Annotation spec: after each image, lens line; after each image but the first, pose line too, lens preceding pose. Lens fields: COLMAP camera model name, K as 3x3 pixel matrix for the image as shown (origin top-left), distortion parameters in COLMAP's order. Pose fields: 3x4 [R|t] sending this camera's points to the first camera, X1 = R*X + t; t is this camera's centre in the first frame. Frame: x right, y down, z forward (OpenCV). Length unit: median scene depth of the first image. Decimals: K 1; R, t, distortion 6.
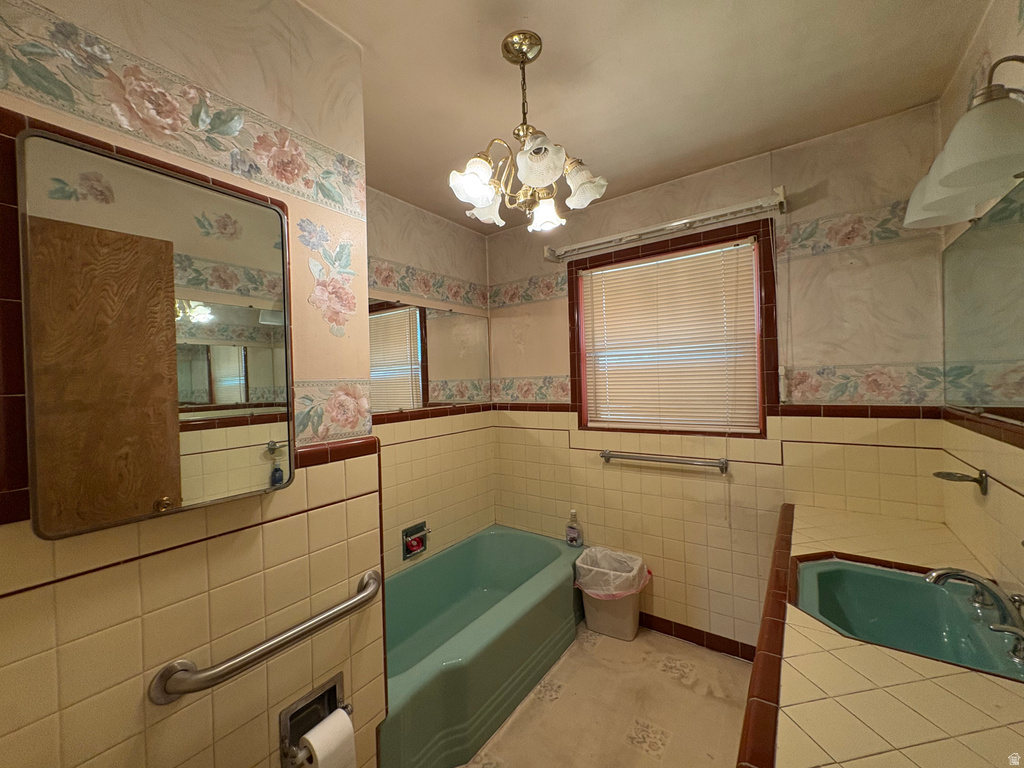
lens RADIAL K [[411.7, 0, 512.7], [0, 411.7, 385.2], [0, 0, 1]] dist [0.002247, 0.000215]
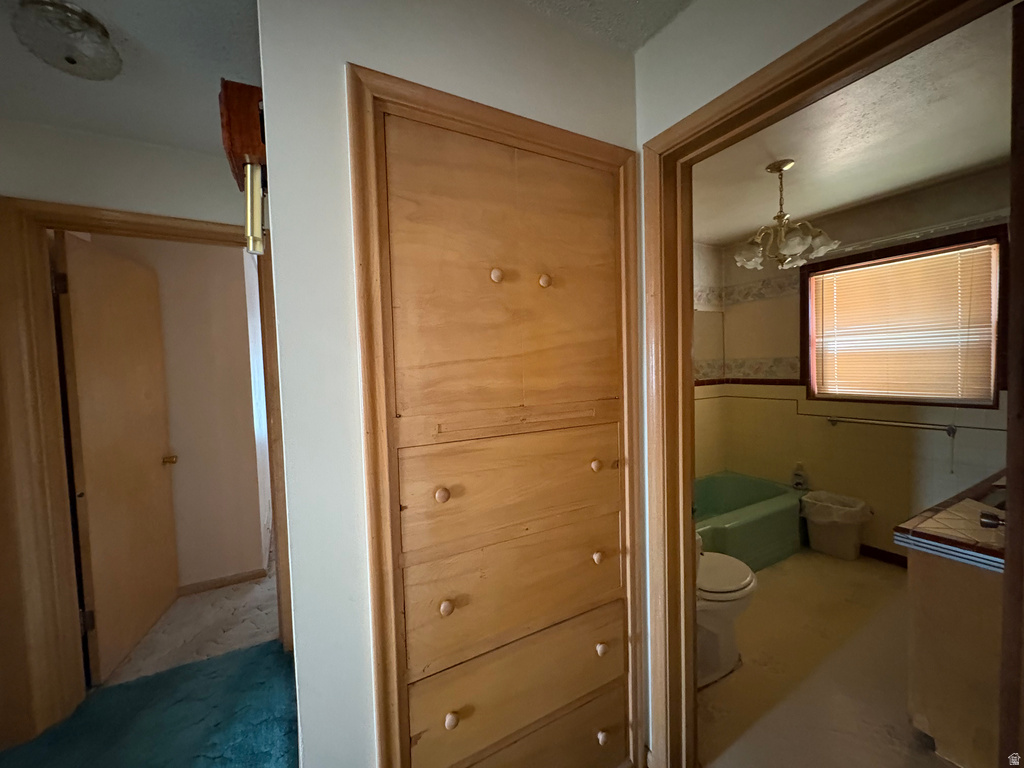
lens RADIAL K [[411.7, 0, 510.4], [0, 411.7, 384.5], [0, 0, 1]] dist [0.002247, 0.000215]
pose [[0.904938, 0.017630, -0.425178, -0.127915], [0.006173, 0.998492, 0.054541, -0.014089], [0.425498, -0.051981, 0.903465, -0.539862]]
